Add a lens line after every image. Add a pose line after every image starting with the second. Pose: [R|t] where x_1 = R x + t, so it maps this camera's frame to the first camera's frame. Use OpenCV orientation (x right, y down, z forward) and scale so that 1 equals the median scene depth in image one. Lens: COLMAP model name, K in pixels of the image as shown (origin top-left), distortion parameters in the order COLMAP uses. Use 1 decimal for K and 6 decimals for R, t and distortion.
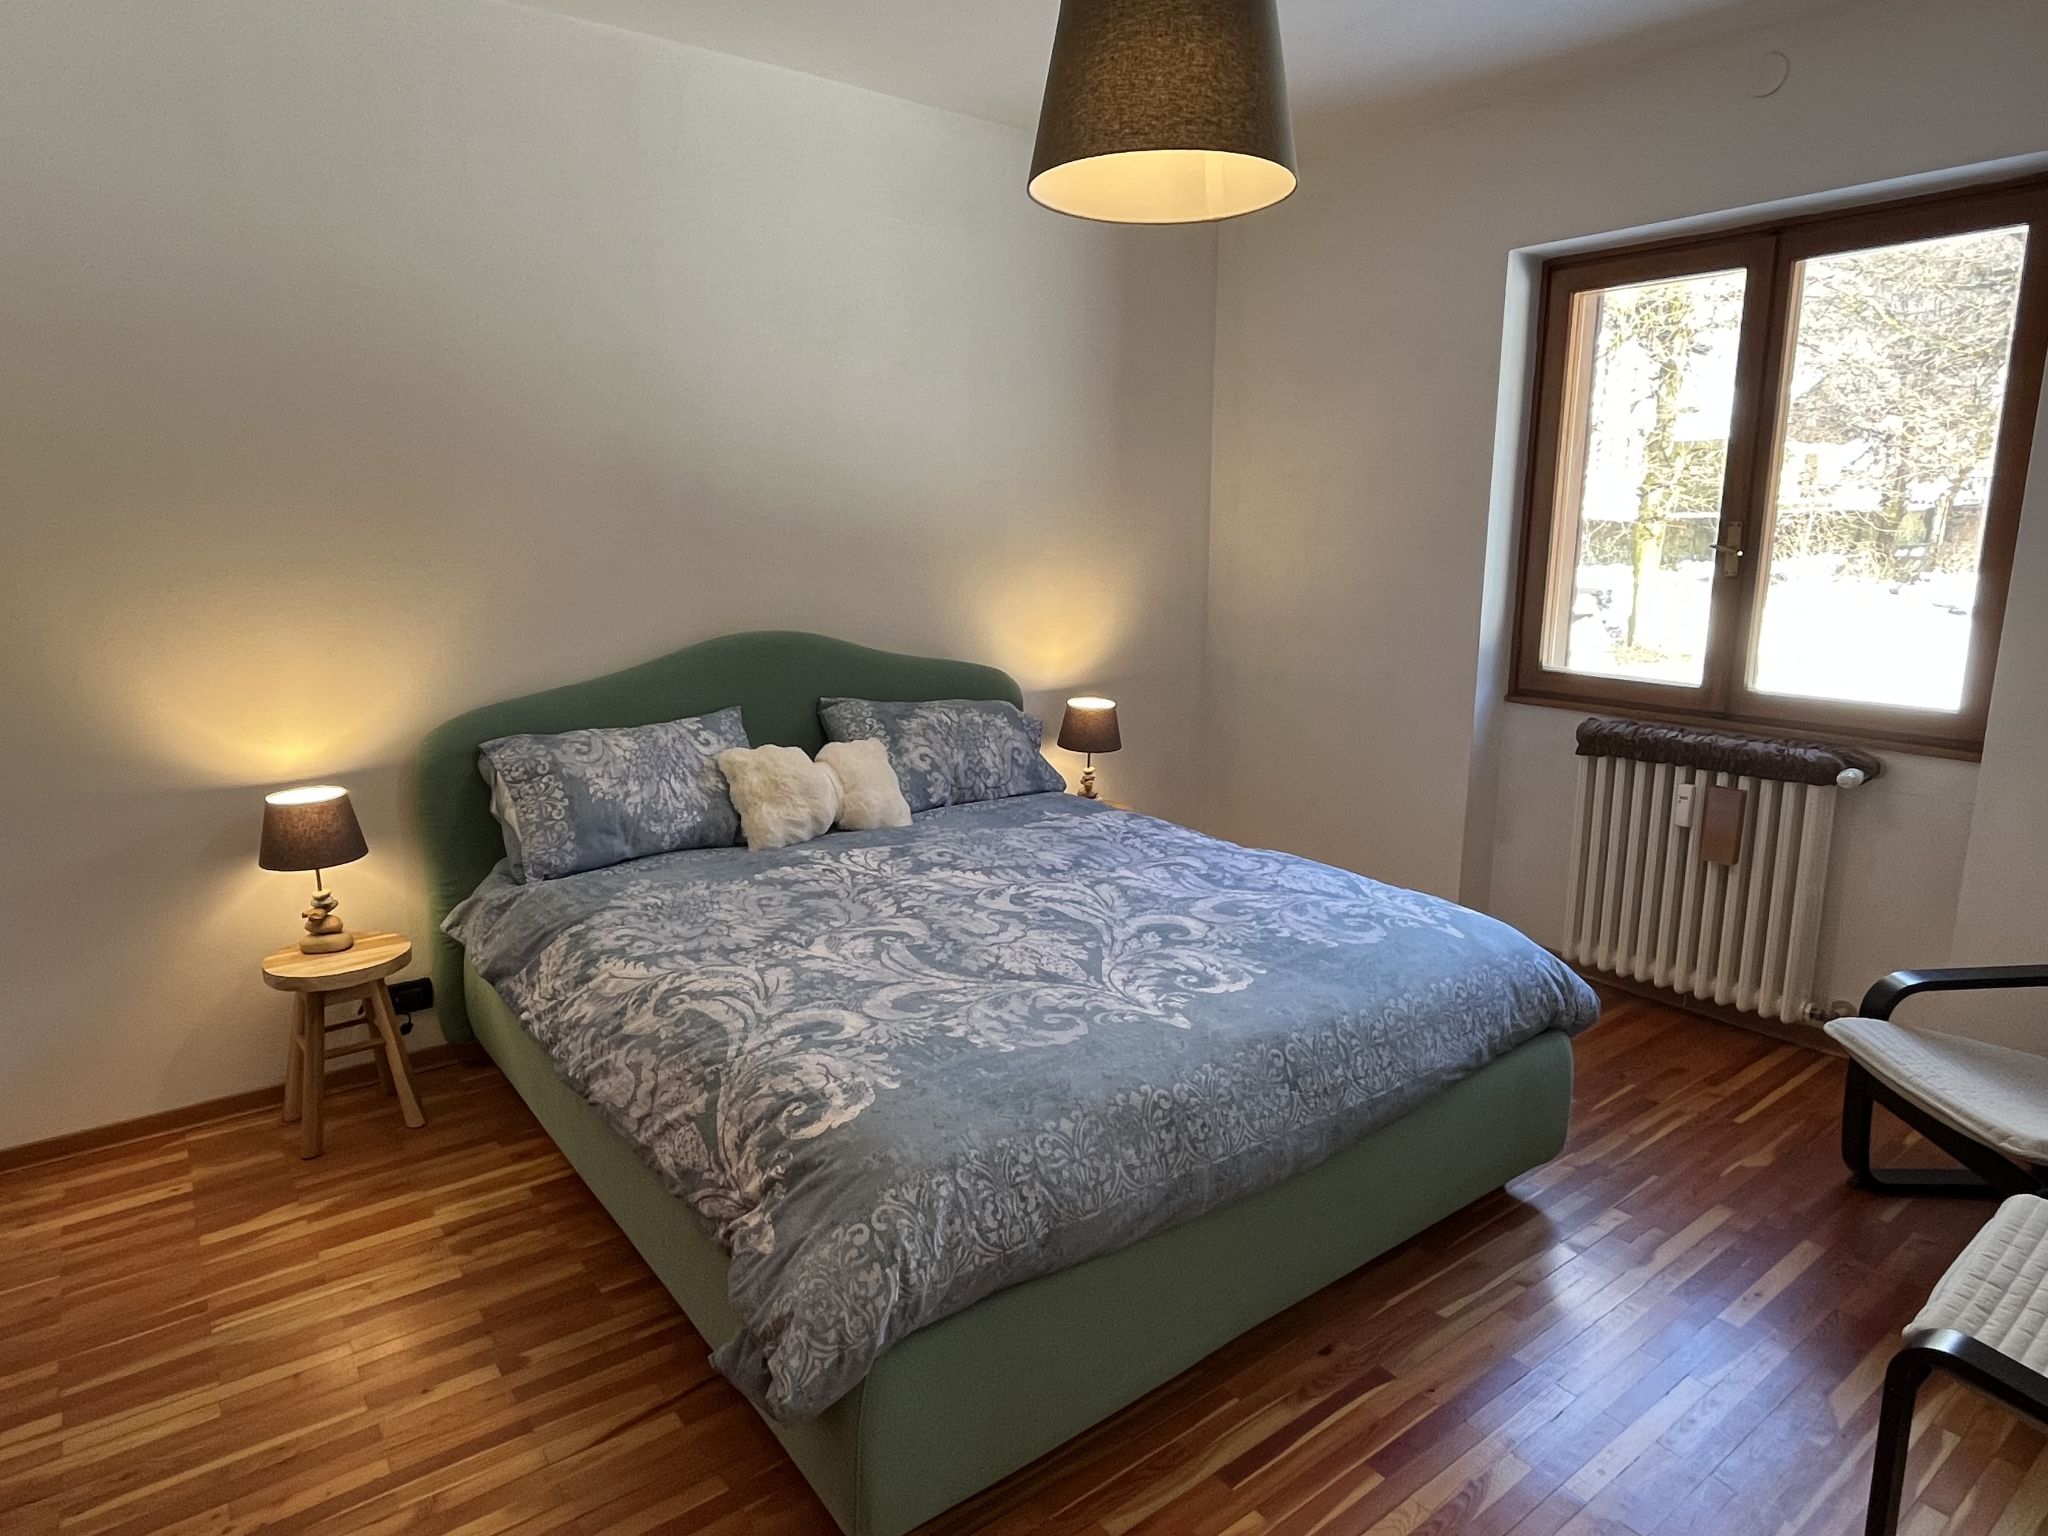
lens RADIAL K [[1207.0, 0, 1021.4], [0, 1207.0, 758.9], [0, 0, 1]] dist [-0.003142, -0.001280]
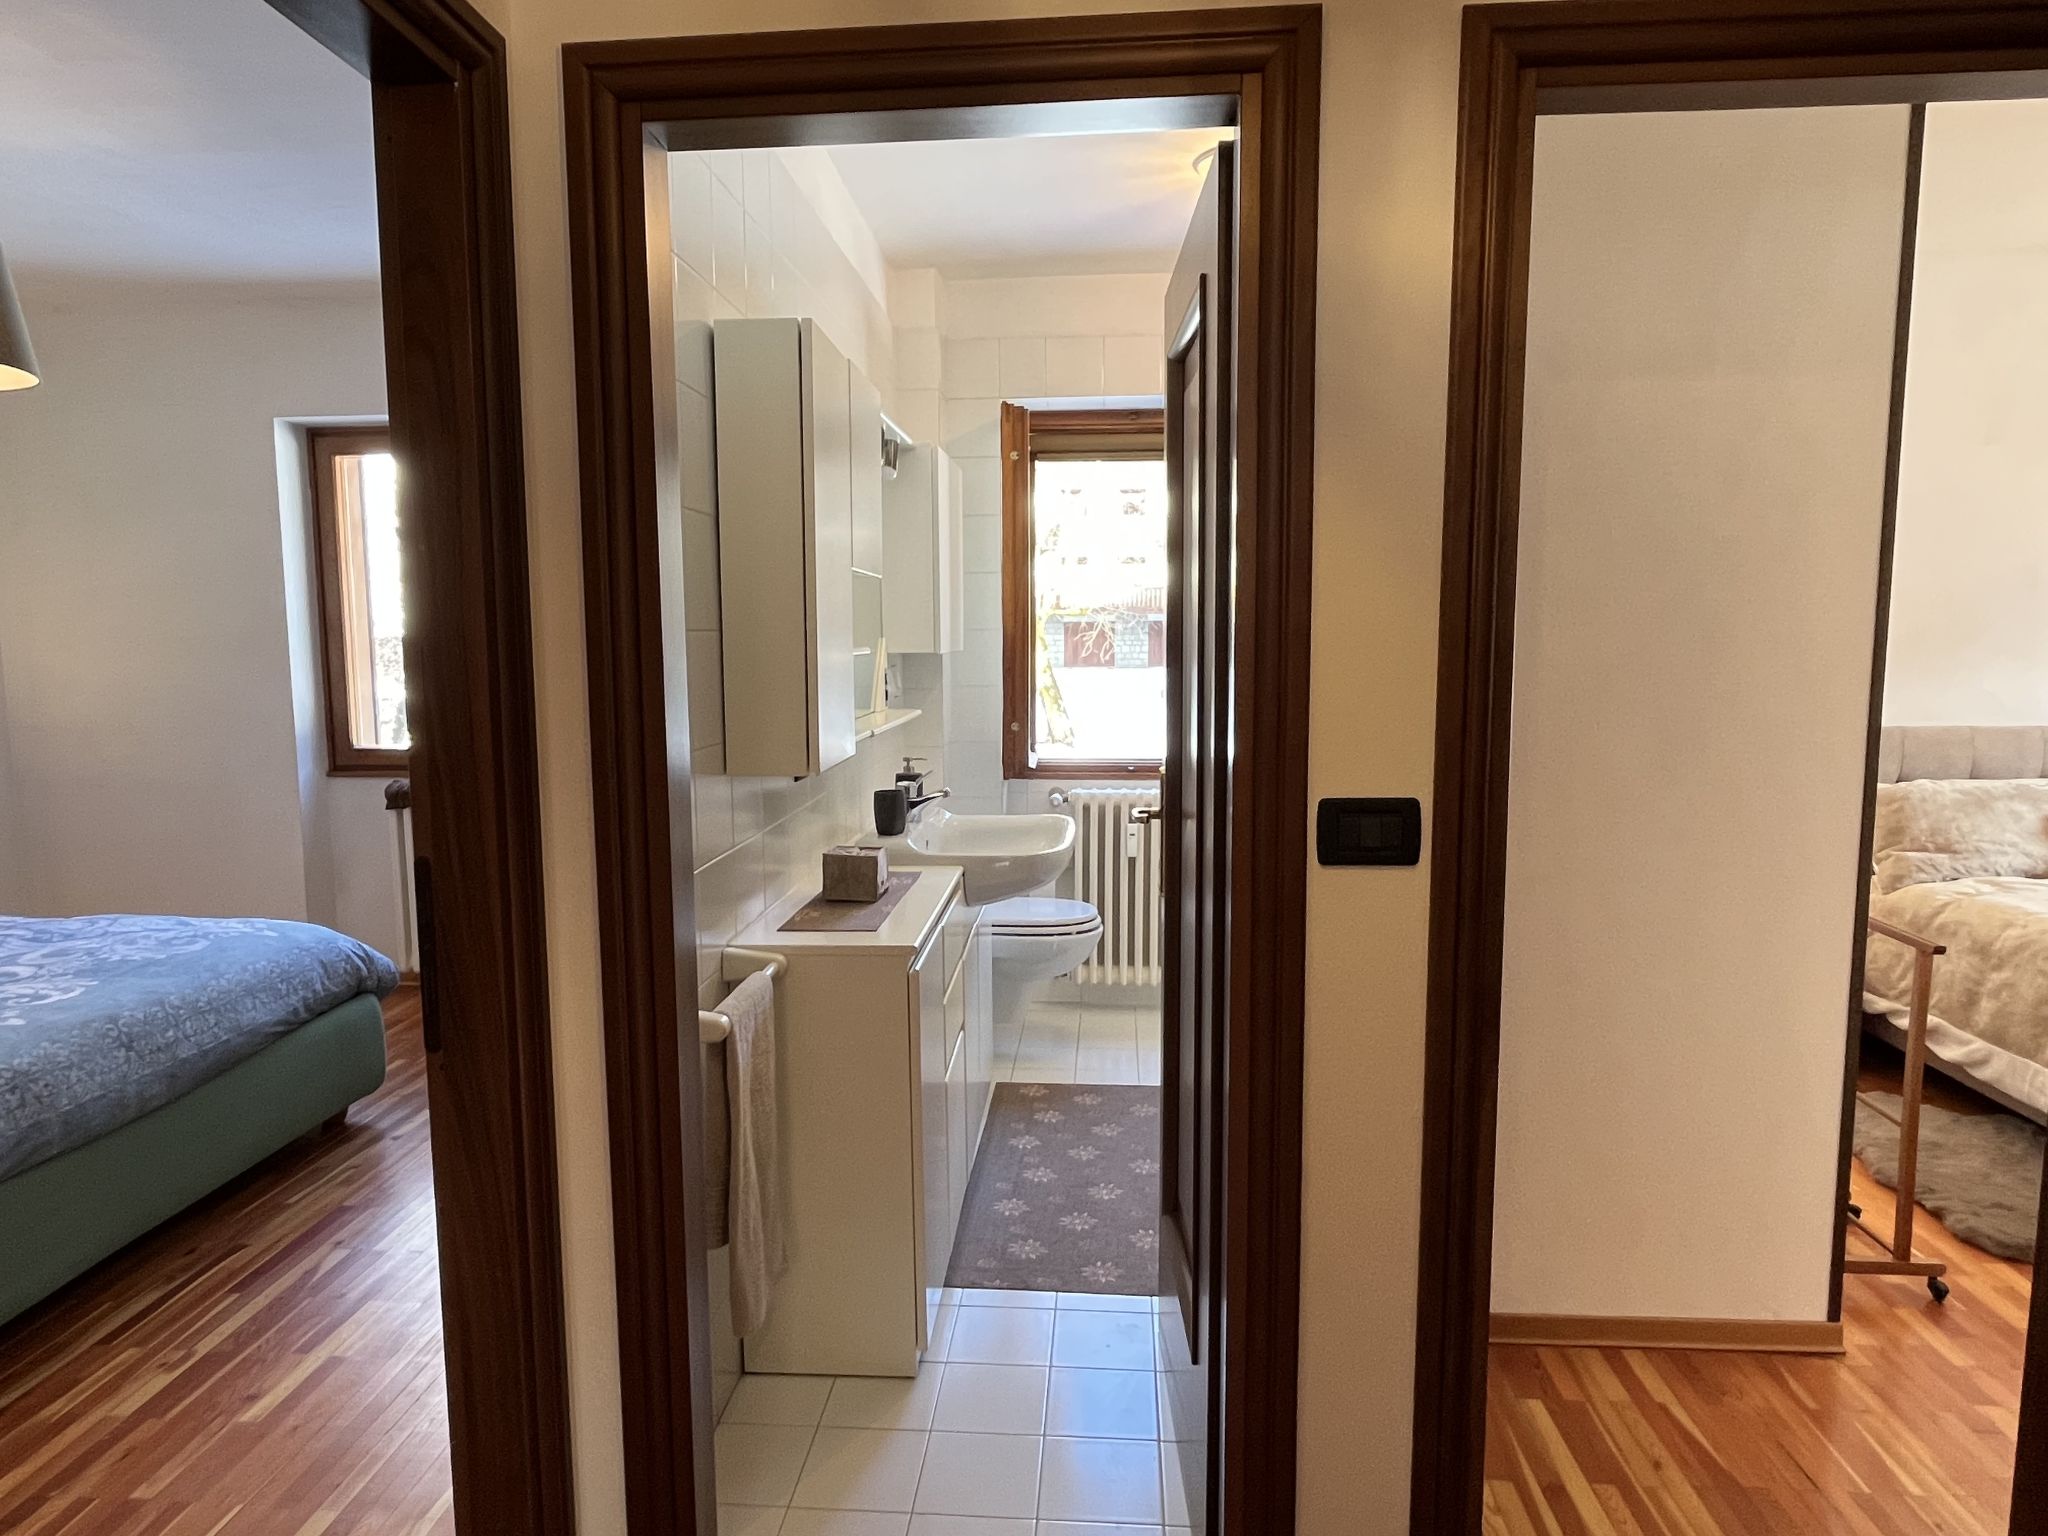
lens RADIAL K [[1207.0, 0, 1010.8], [0, 1207.0, 767.8], [0, 0, 1]] dist [-0.003142, -0.001280]
pose [[0.664734, -0.087194, 0.741974, -0.075512], [0.148917, 0.988700, -0.017226, 0.115709], [-0.732088, 0.121943, 0.670207, -0.557946]]
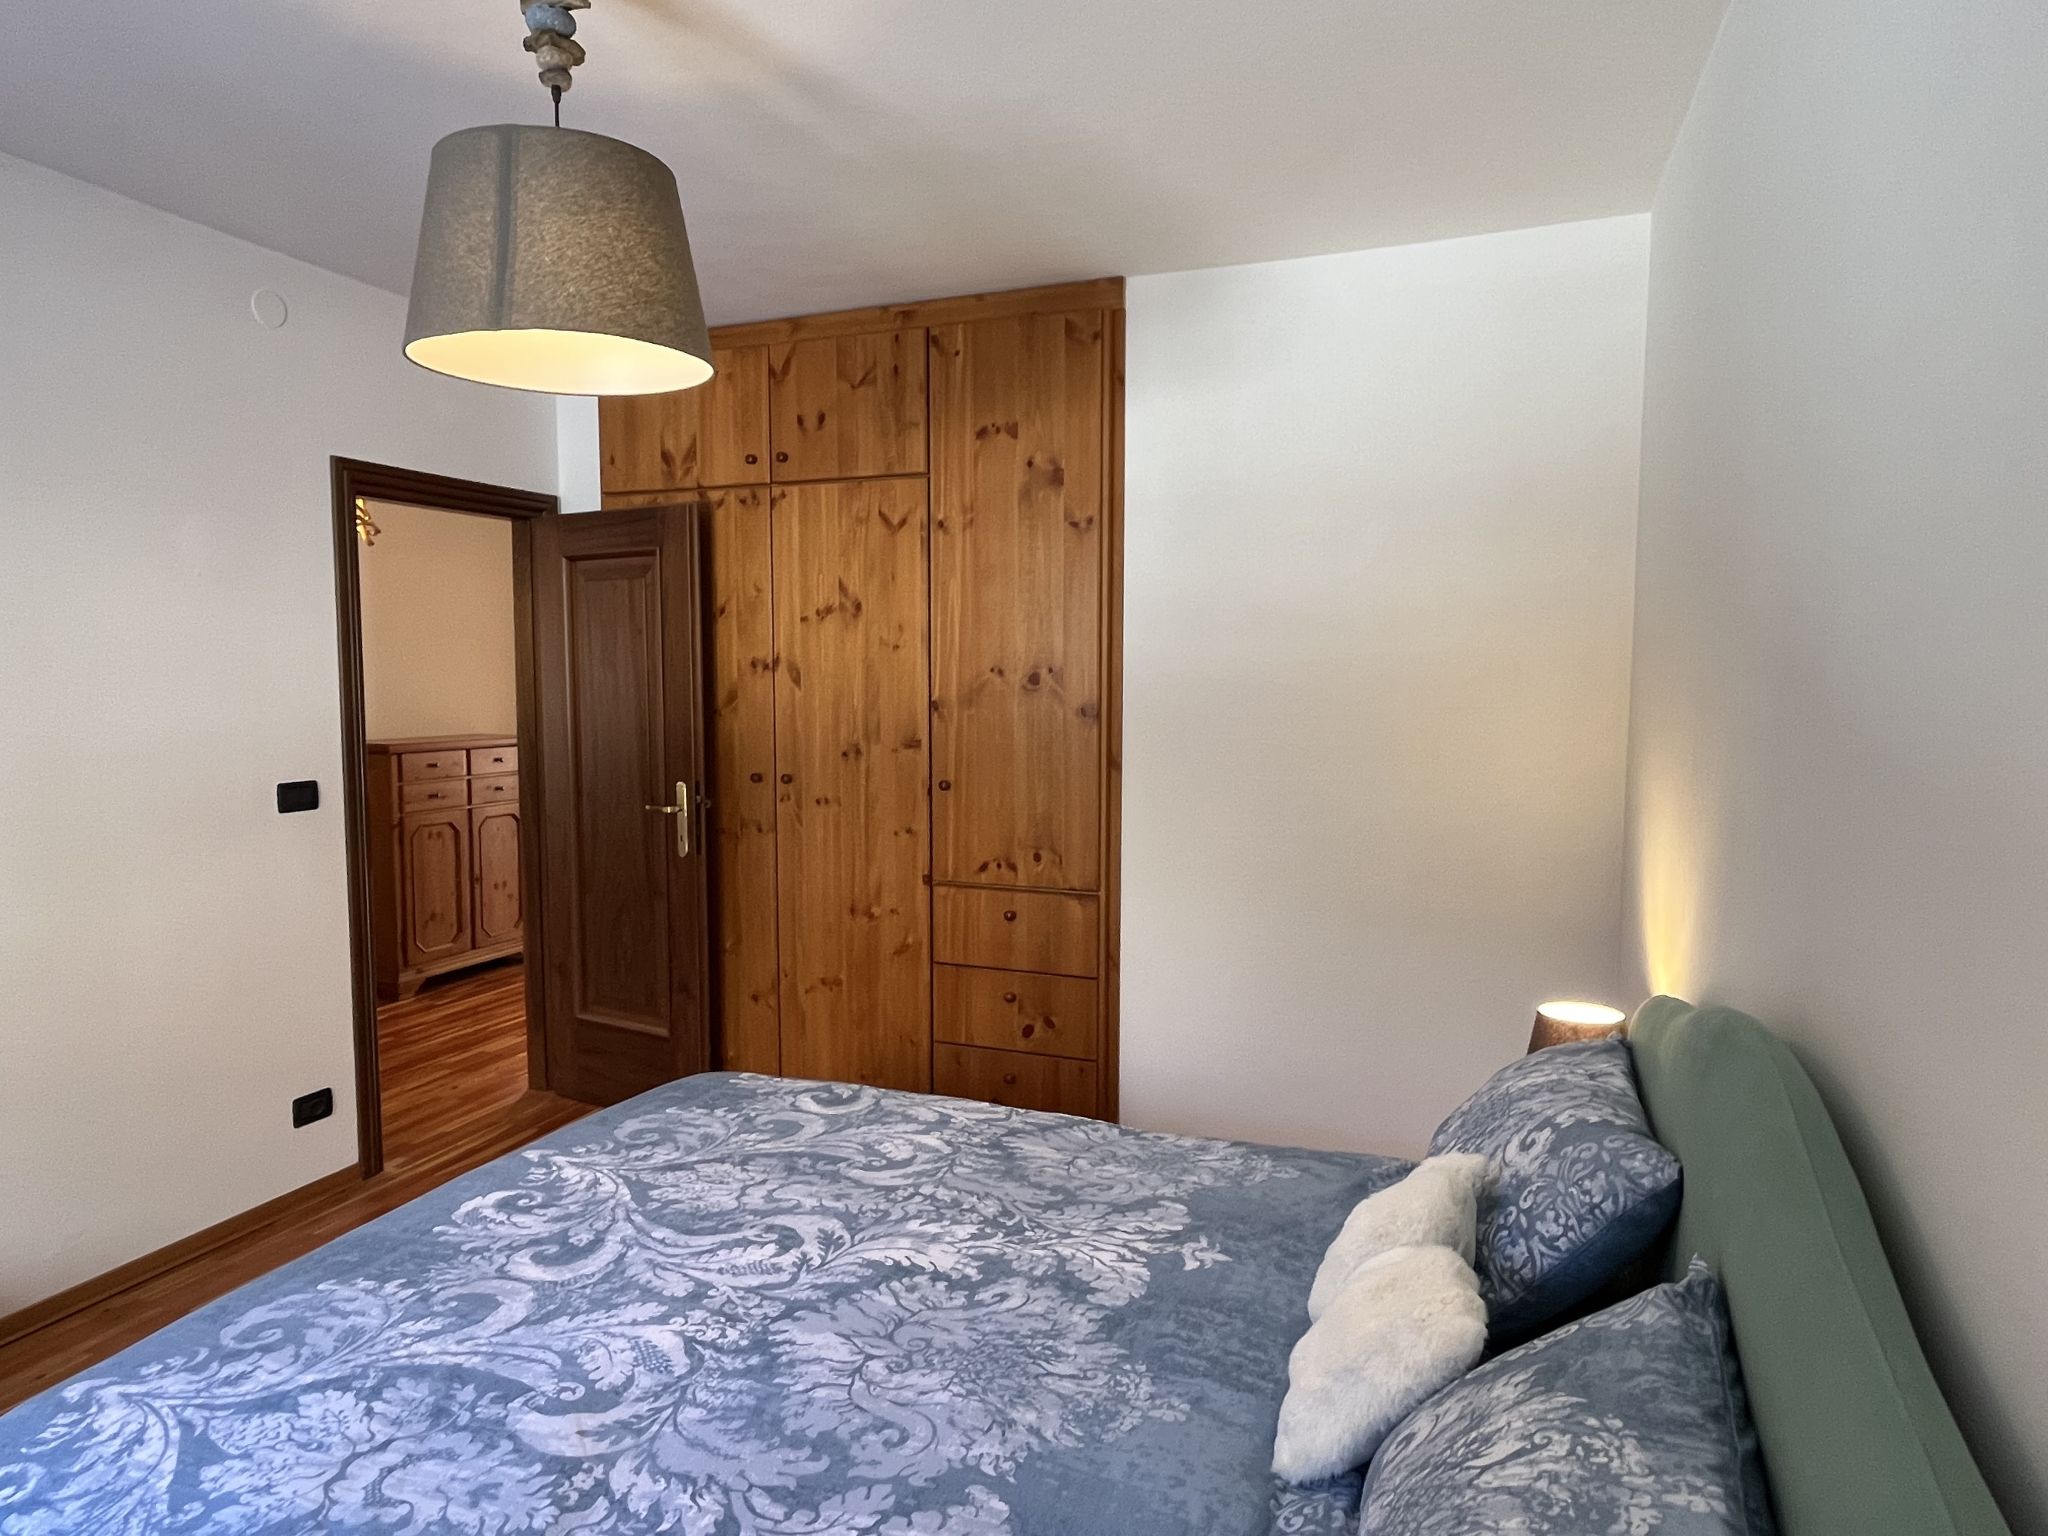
lens RADIAL K [[1207.0, 0, 1023.0], [0, 1207.0, 768.4], [0, 0, 1]] dist [-0.003142, -0.001280]
pose [[-0.849938, 0.036032, -0.525649, 0.279844], [-0.106199, 0.965467, 0.237897, -0.386125], [0.516069, 0.258021, -0.816761, 1.799868]]
